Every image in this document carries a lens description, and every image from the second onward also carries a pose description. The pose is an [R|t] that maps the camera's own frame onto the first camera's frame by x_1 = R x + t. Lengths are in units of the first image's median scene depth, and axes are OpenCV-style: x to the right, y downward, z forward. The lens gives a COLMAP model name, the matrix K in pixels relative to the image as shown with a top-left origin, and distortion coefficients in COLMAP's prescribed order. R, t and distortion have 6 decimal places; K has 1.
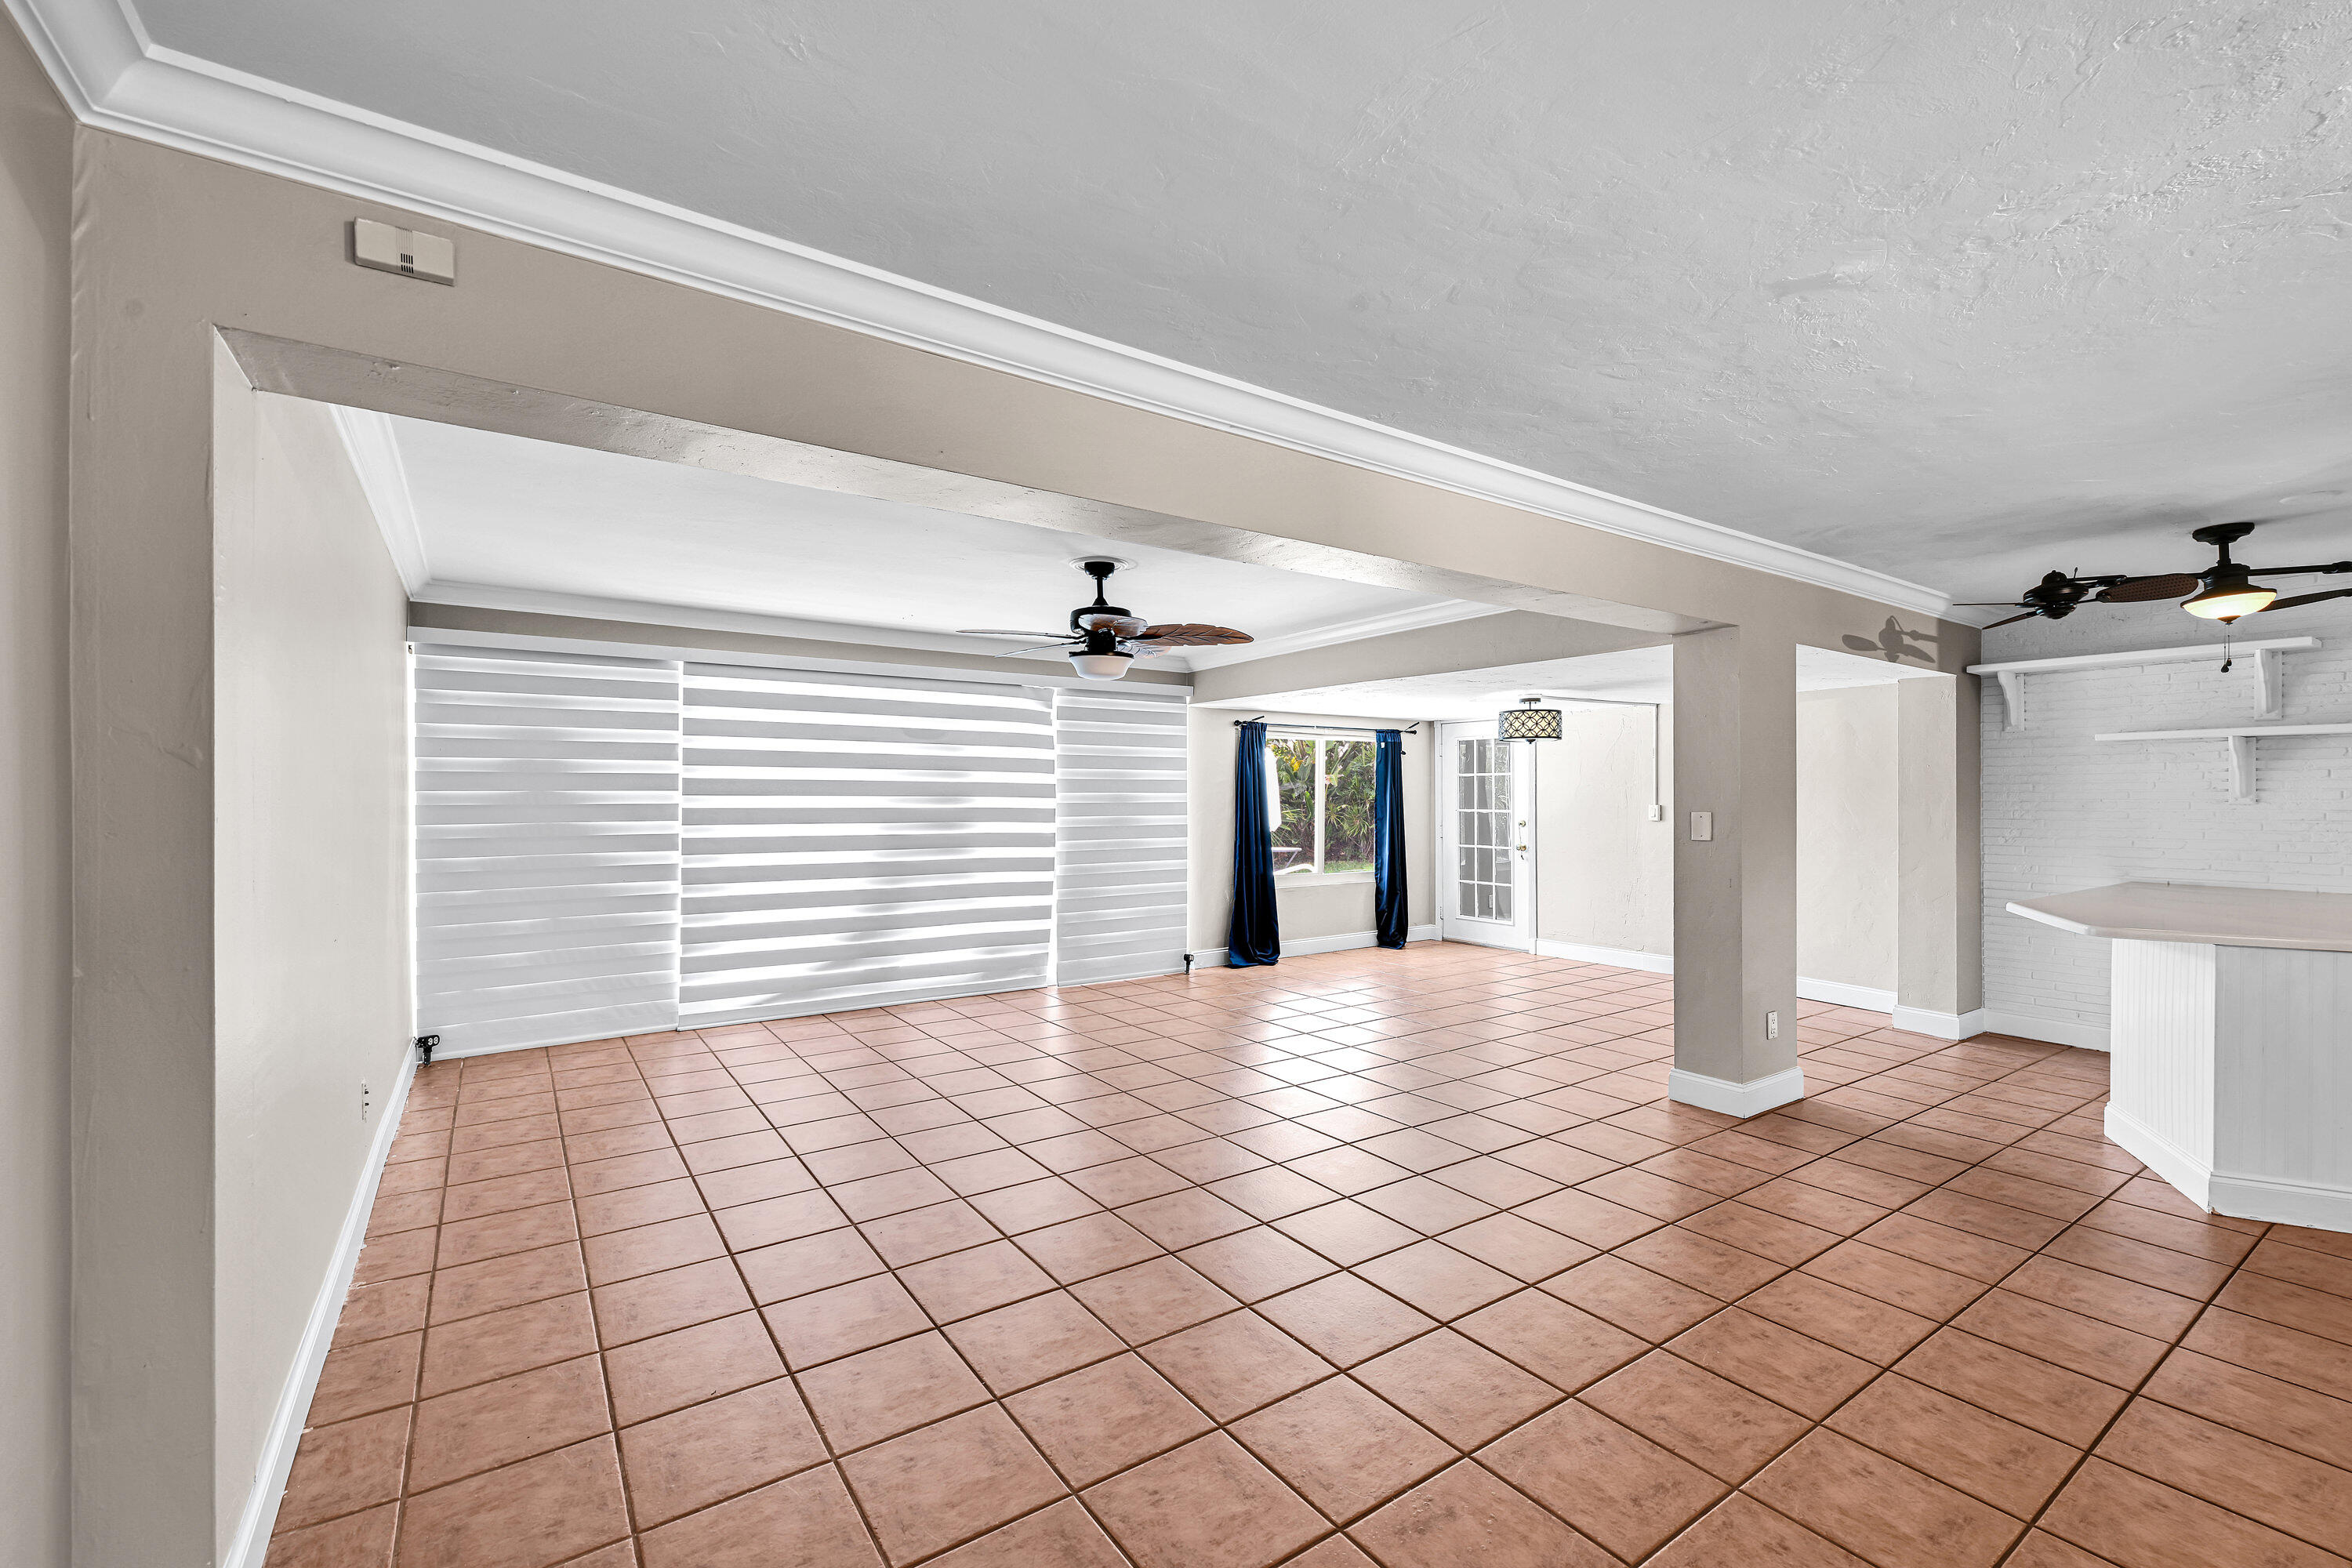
lens RADIAL K [[1002.4, 0, 1164.1], [0, 1002.4, 783.0], [0, 0, 1]] dist [0.002586, -0.002154]
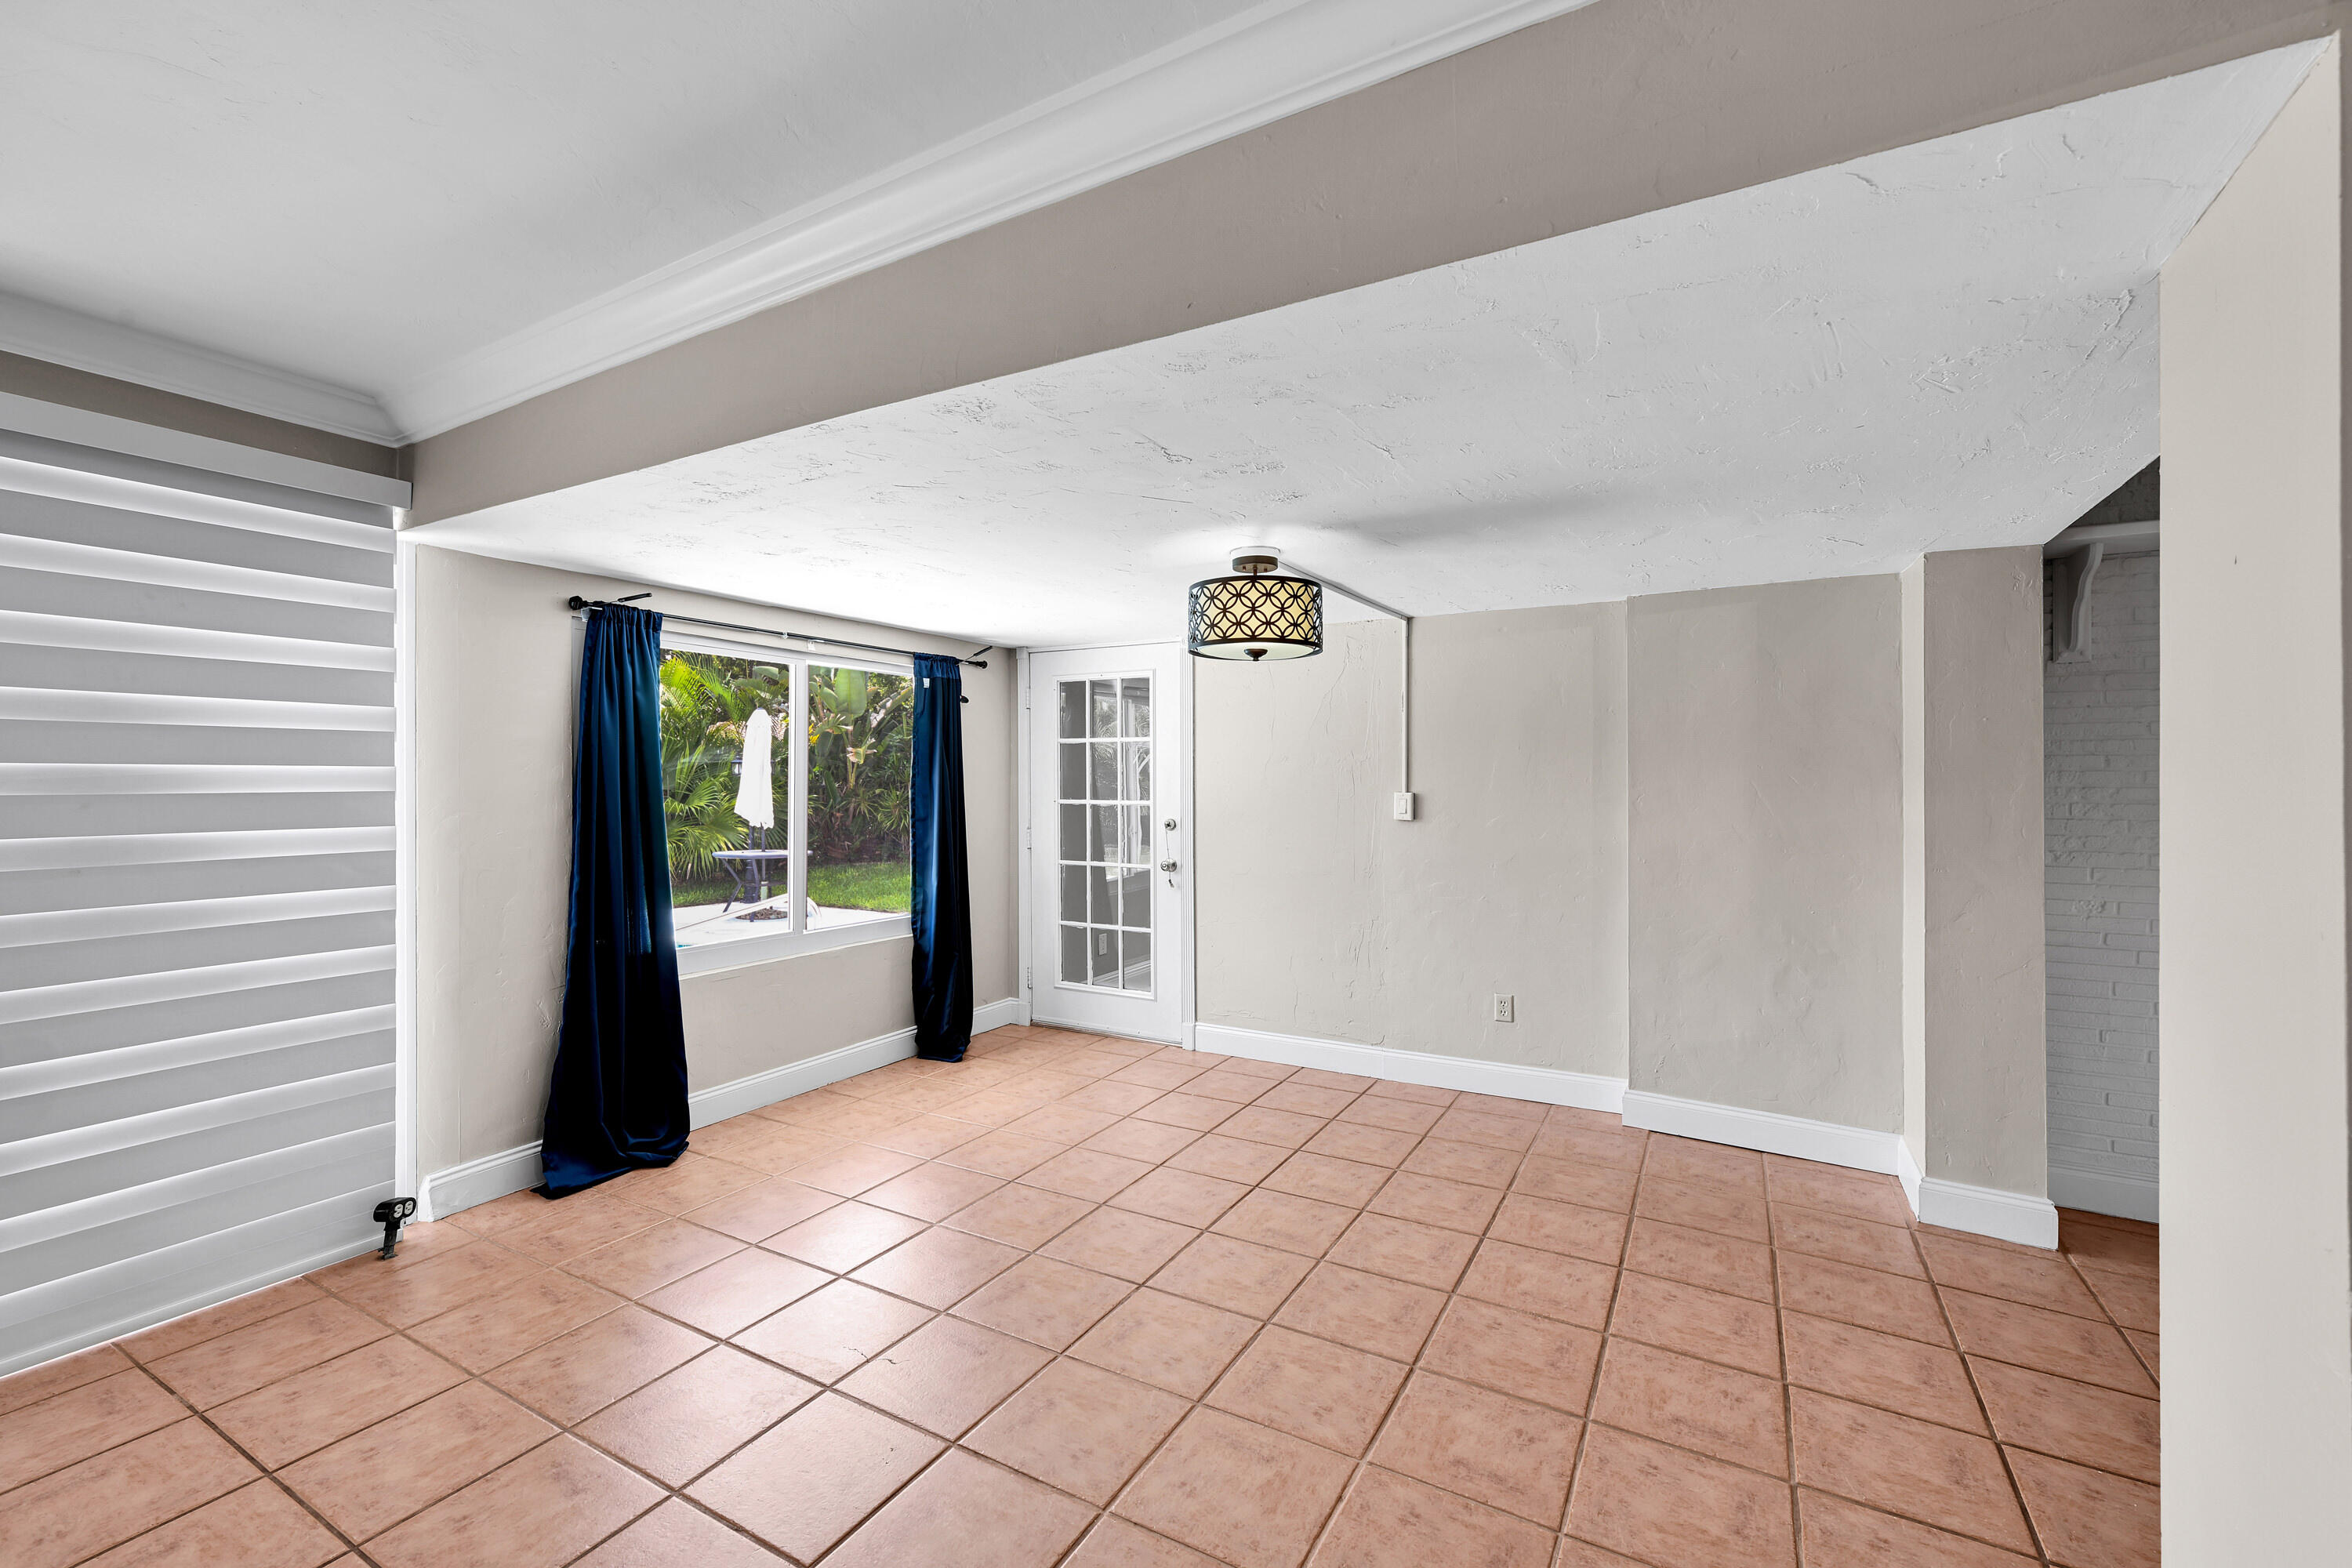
lens RADIAL K [[919.4, 0, 1206.0], [0, 919.4, 785.7], [0, 0, 1]] dist [-0.001438, -0.000498]
pose [[0.875109, -0.002305, 0.483920, 0.129403], [-0.007842, 0.999790, 0.018943, 0.008802], [-0.483862, -0.020372, 0.874907, 0.578442]]
